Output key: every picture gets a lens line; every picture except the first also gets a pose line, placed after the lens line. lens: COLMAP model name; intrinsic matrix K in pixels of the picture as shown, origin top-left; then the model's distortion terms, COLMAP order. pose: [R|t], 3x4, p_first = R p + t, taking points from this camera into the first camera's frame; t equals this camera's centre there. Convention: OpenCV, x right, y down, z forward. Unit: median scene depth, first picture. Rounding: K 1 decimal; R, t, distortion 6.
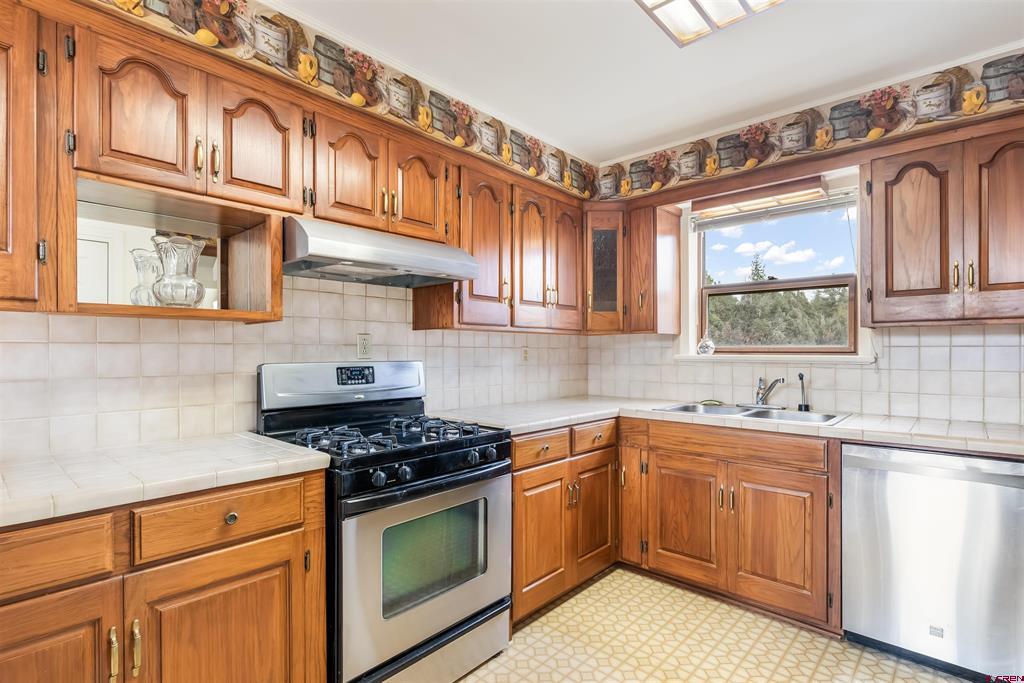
lens RADIAL K [[504.3, 0, 516.3], [0, 504.3, 348.2], [0, 0, 1]] dist [0.009138, -0.000764]
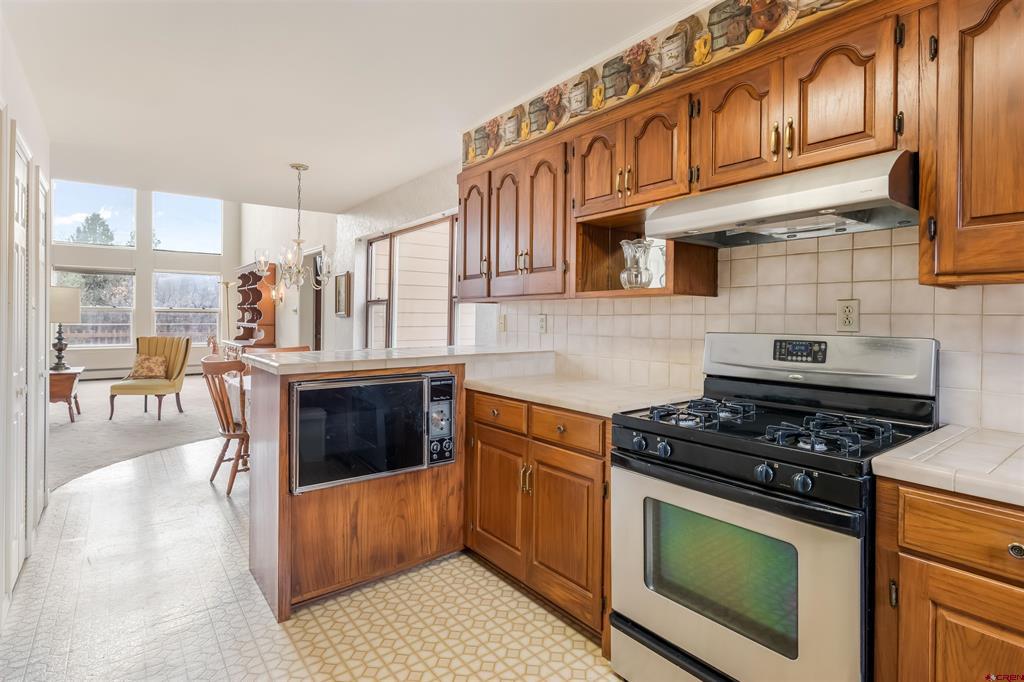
lens RADIAL K [[504.3, 0, 487.8], [0, 504.3, 313.9], [0, 0, 1]] dist [0.009138, -0.000764]
pose [[-0.195648, -0.010351, -0.980620, 0.539652], [-0.001023, 0.999946, -0.010351, 0.002177], [0.980674, -0.001022, -0.195648, 0.600804]]
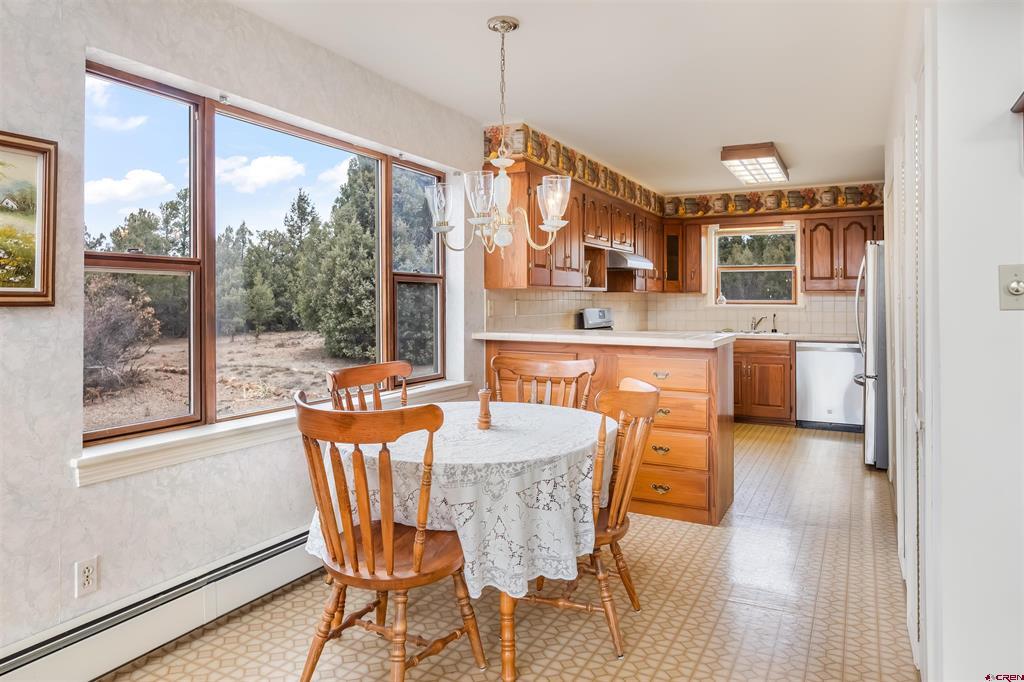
lens RADIAL K [[691.7, 0, 507.2], [0, 691.7, 289.5], [0, 0, 1]] dist [0.009747, -0.011468]
pose [[0.963965, 0.002870, 0.266013, -1.359651], [-0.002358, 0.999995, -0.002245, -0.045075], [-0.266019, 0.001537, 0.963967, -1.578316]]
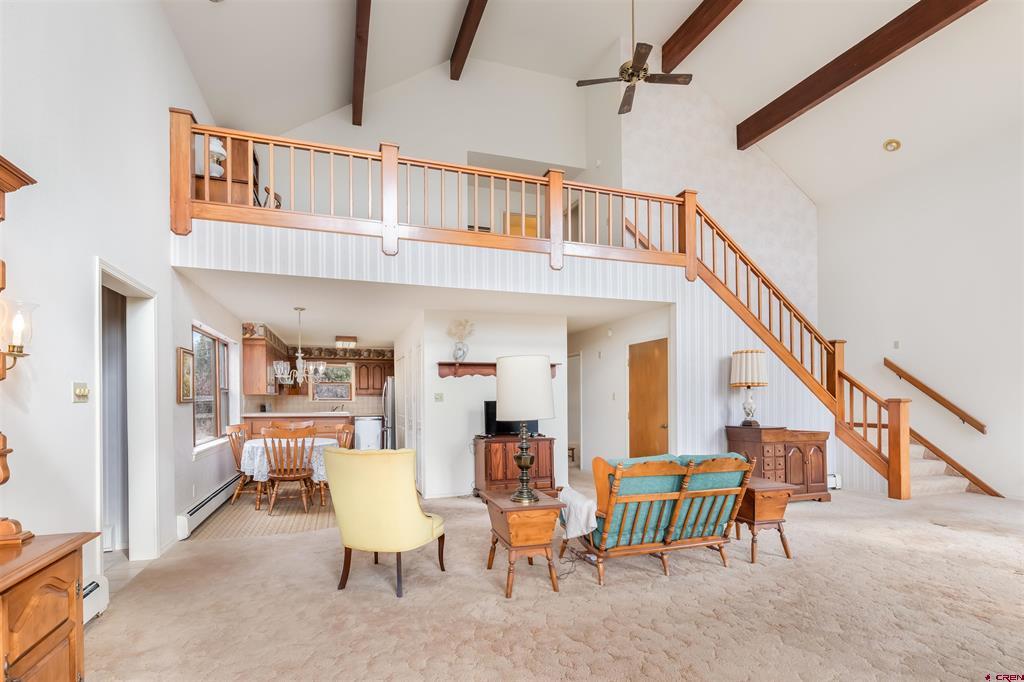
lens RADIAL K [[504.3, 0, 513.8], [0, 504.3, 396.7], [0, 0, 1]] dist [0.009138, -0.000764]
pose [[0.481519, -0.005344, 0.876419, -2.888503], [-0.002363, 0.999970, 0.007395, -0.066374], [-0.876433, -0.005632, 0.481492, -2.735767]]
